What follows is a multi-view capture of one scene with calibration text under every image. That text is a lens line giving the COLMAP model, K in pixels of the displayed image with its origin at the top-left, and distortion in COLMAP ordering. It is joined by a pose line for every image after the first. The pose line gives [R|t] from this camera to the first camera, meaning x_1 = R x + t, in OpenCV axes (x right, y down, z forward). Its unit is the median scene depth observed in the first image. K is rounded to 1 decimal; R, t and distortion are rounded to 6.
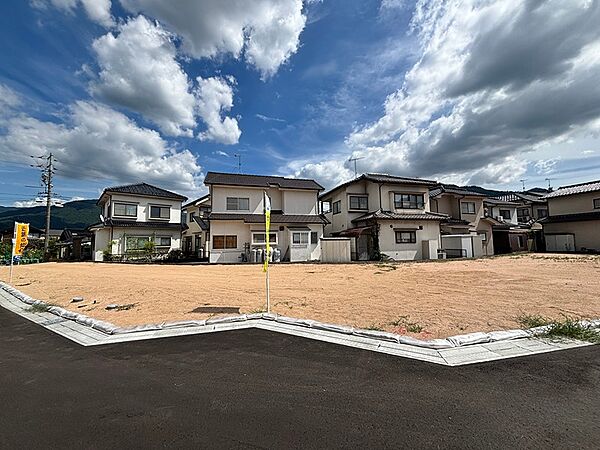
lens RADIAL K [[255.6, 0, 302.8], [0, 255.6, 218.6], [0, 0, 1]] dist [-0.002202, 0.001238]
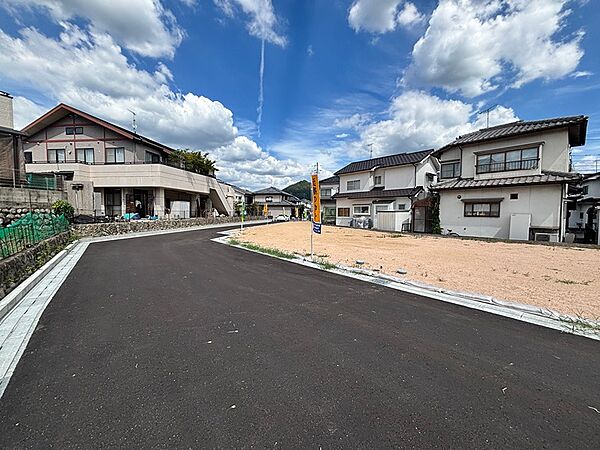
lens RADIAL K [[249.3, 0, 295.3], [0, 249.3, 220.9], [0, 0, 1]] dist [0.007007, -0.000551]
pose [[0.416933, 0.046595, -0.907742, 0.130814], [0.066726, 0.994421, 0.081692, 0.000828], [0.906485, -0.094631, 0.411498, 0.021778]]
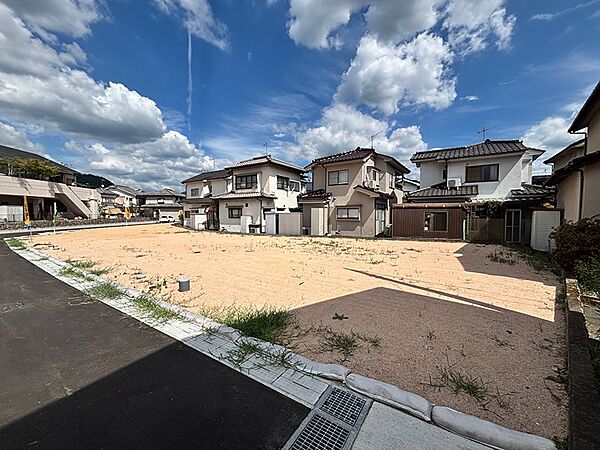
lens RADIAL K [[249.3, 0, 309.3], [0, 249.3, 217.0], [0, 0, 1]] dist [0.007007, -0.000551]
pose [[0.644367, 0.023294, -0.764362, 0.230302], [0.055828, 0.995436, 0.077399, 0.002745], [0.762676, -0.092546, 0.640126, 0.076253]]
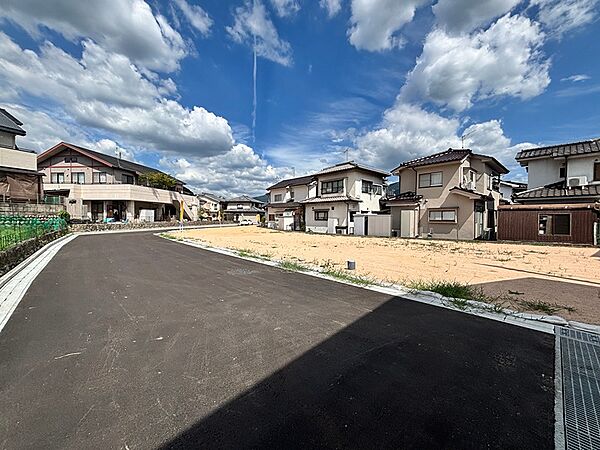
lens RADIAL K [[249.3, 0, 303.1], [0, 249.3, 216.2], [0, 0, 1]] dist [0.007007, -0.000551]
pose [[0.440219, 0.006649, -0.897866, 0.228203], [0.062902, 0.997287, 0.038226, 0.002858], [0.895684, -0.073305, 0.438607, 0.052247]]
